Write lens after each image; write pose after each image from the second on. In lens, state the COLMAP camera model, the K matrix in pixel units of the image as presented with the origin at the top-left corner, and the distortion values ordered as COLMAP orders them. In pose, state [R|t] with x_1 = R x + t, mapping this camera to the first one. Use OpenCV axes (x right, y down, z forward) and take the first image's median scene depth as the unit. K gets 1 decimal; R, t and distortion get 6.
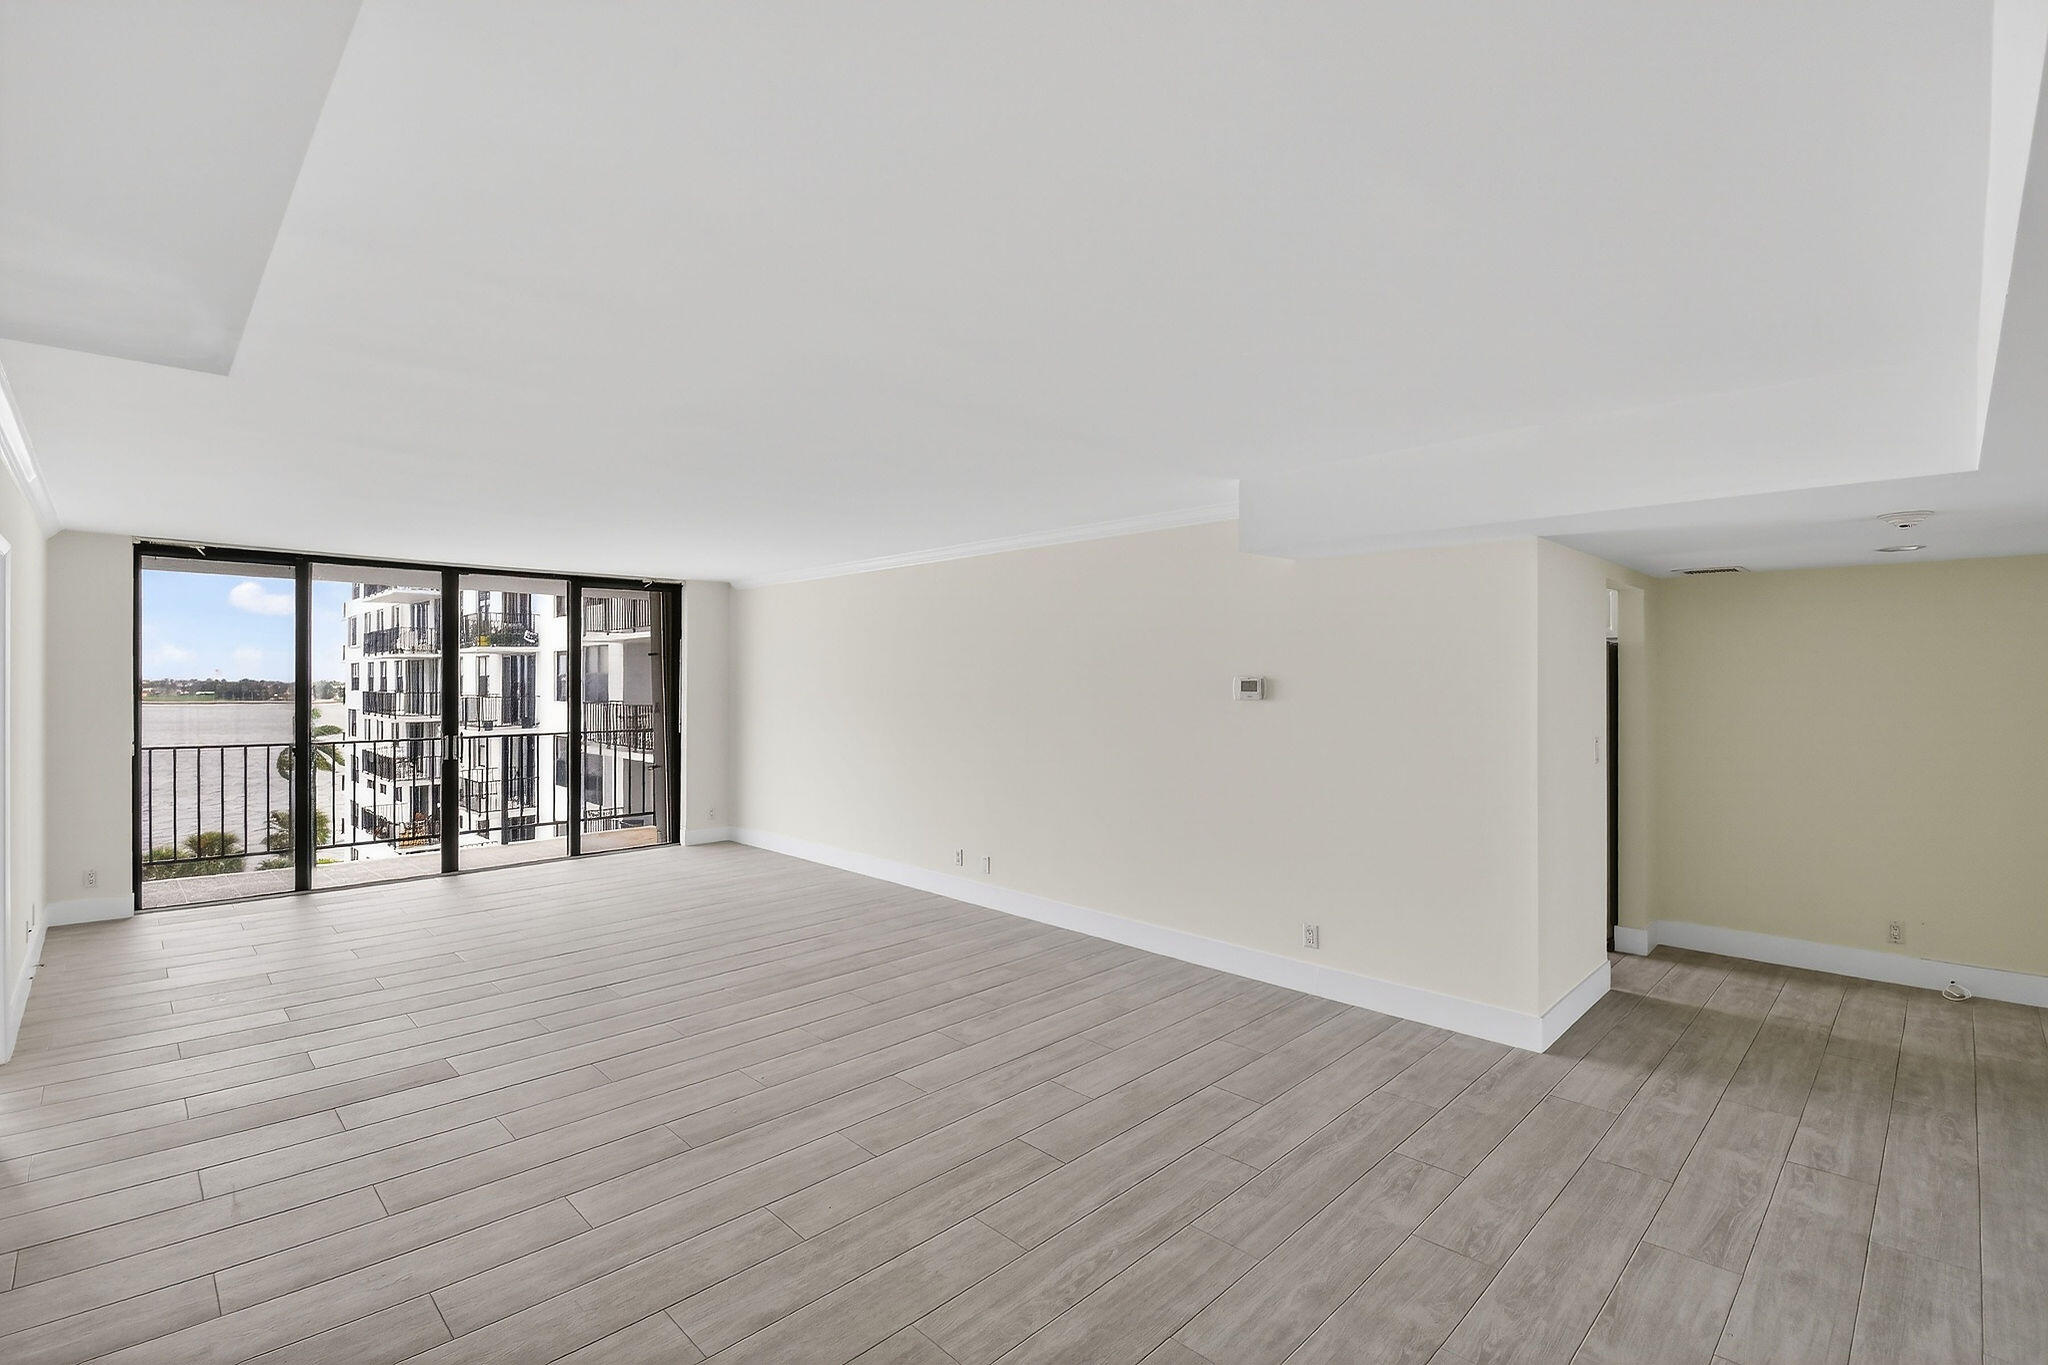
lens RADIAL K [[905.6, 0, 1015.1], [0, 905.6, 672.0], [0, 0, 1]] dist [0.008748, -0.004682]
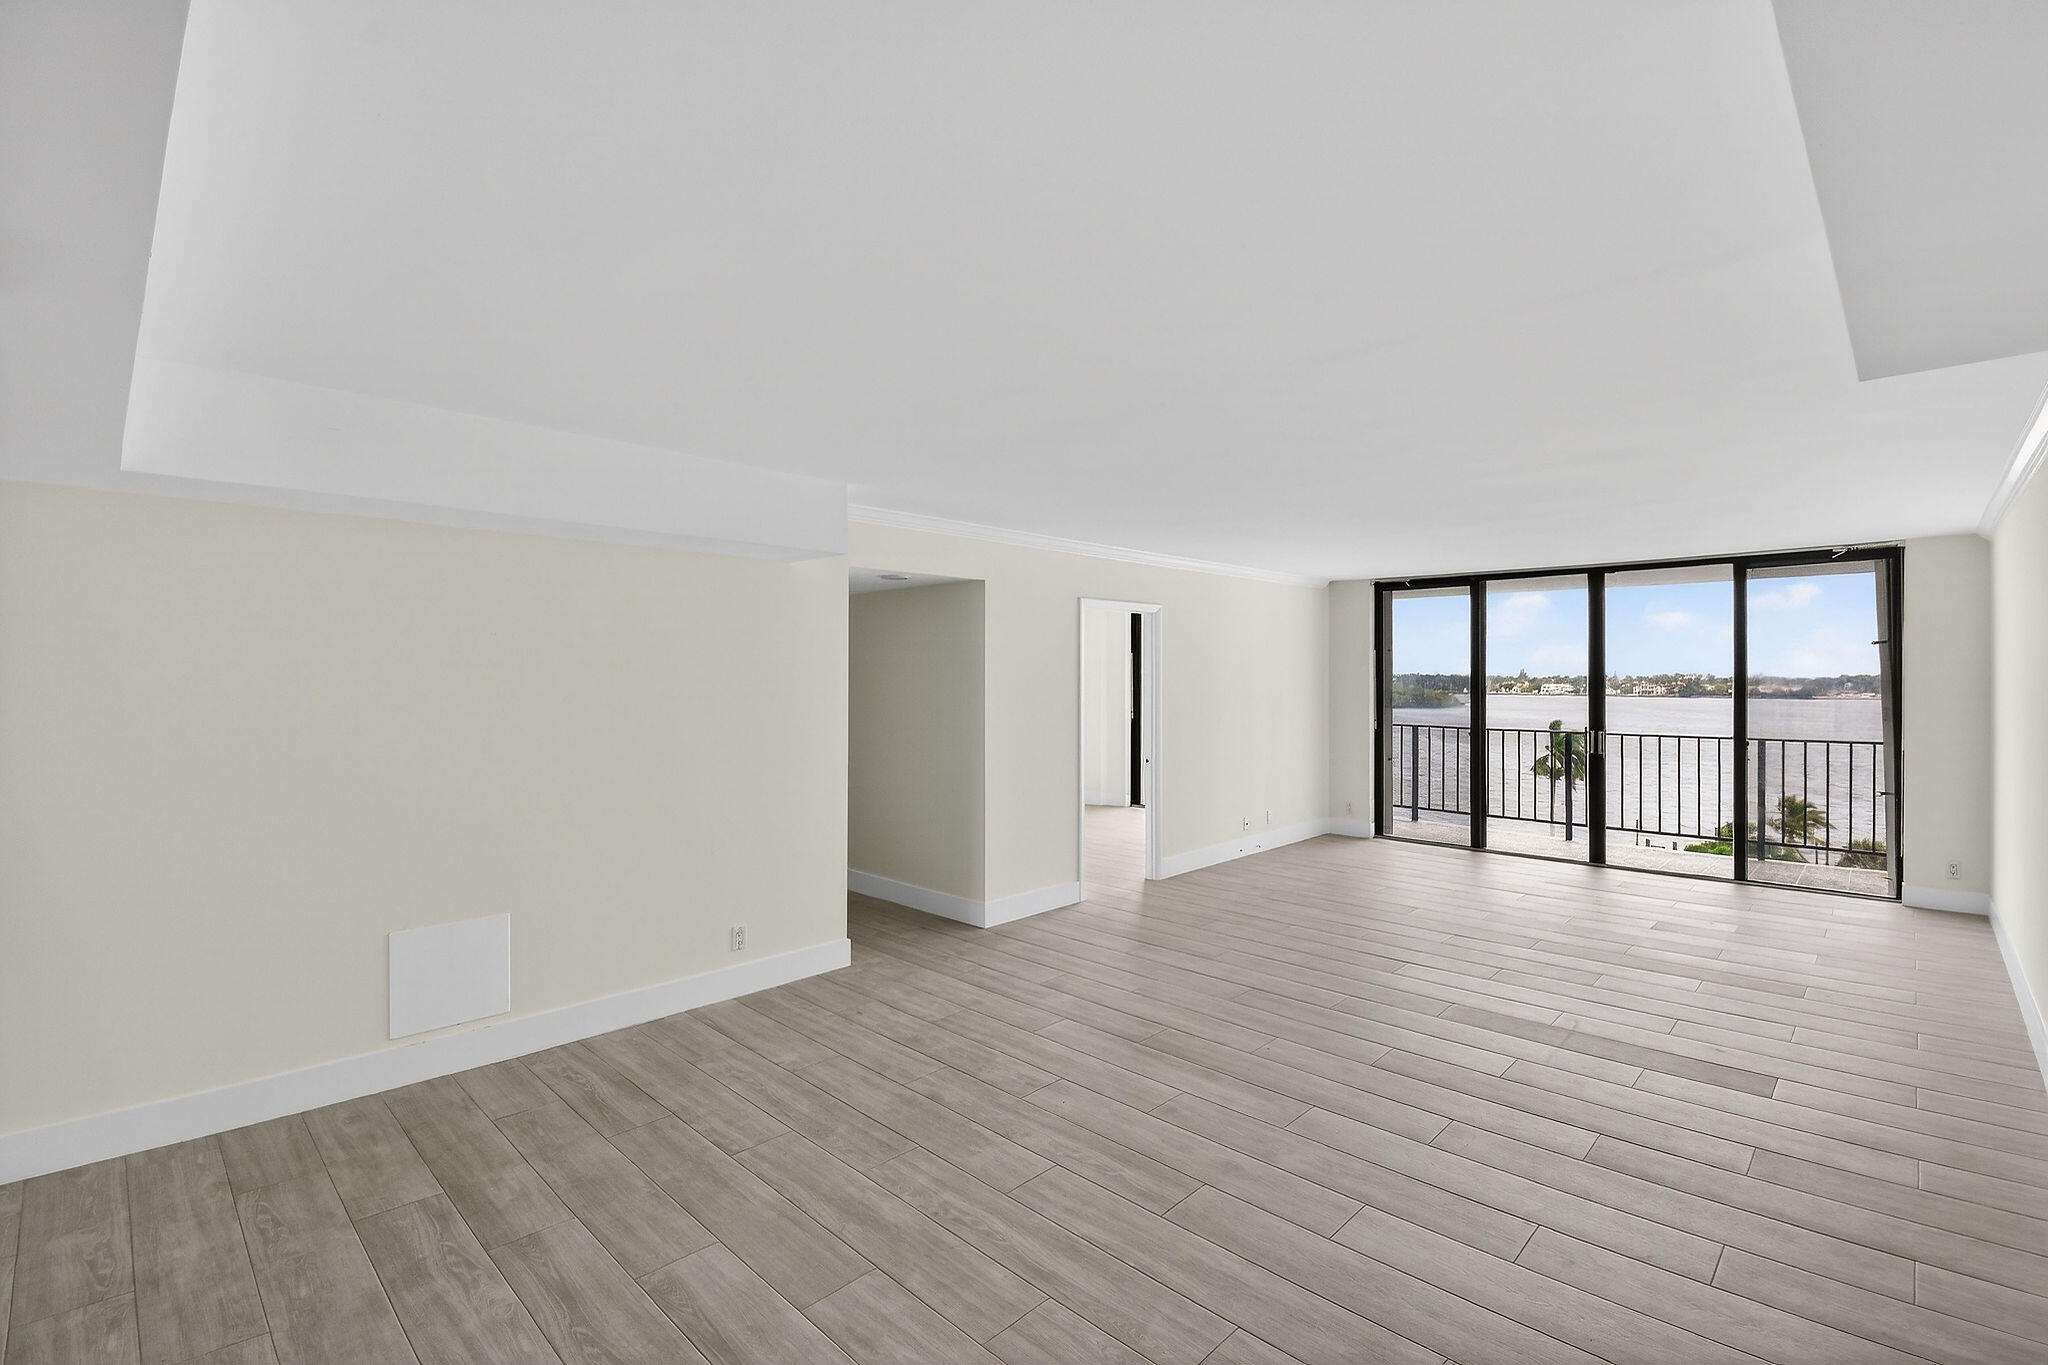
lens RADIAL K [[905.6, 0, 1059.5], [0, 905.6, 678.1], [0, 0, 1]] dist [0.008748, -0.004682]
pose [[0.050572, 0.000893, -0.998720, 0.368942], [0.009993, 0.999949, 0.001401, 0.002965], [0.998670, -0.010051, 0.050560, 0.334851]]
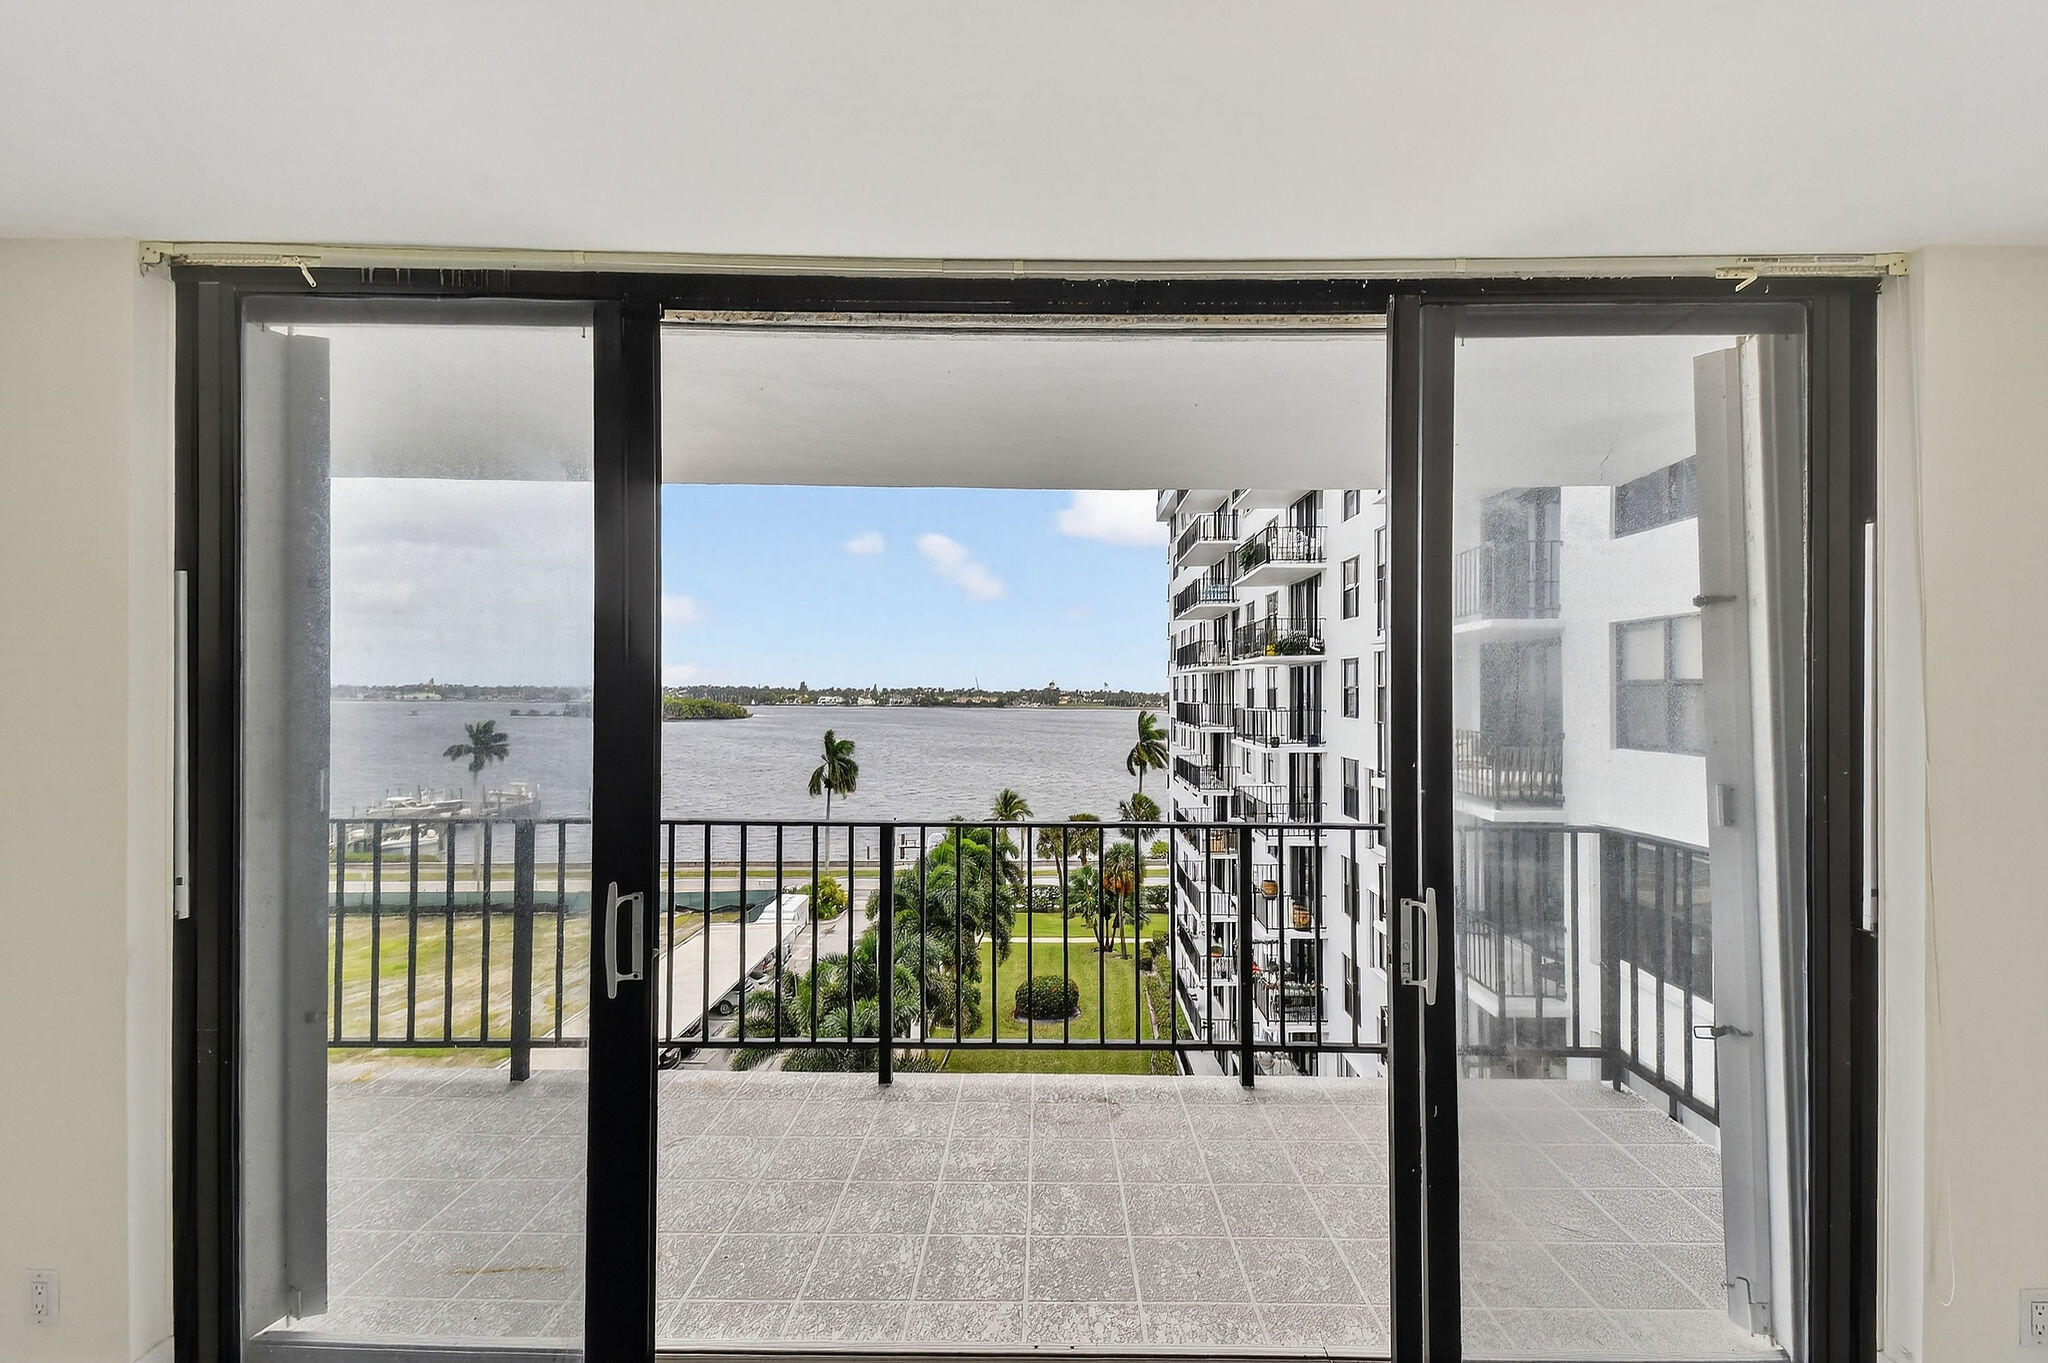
lens RADIAL K [[905.6, 0, 1037.0], [0, 905.6, 691.1], [0, 0, 1]] dist [0.008748, -0.004682]
pose [[0.699917, 0.002623, -0.714219, -0.381224], [0.003626, 0.999967, 0.007227, -0.001410], [0.714215, -0.007648, 0.699885, 0.758908]]
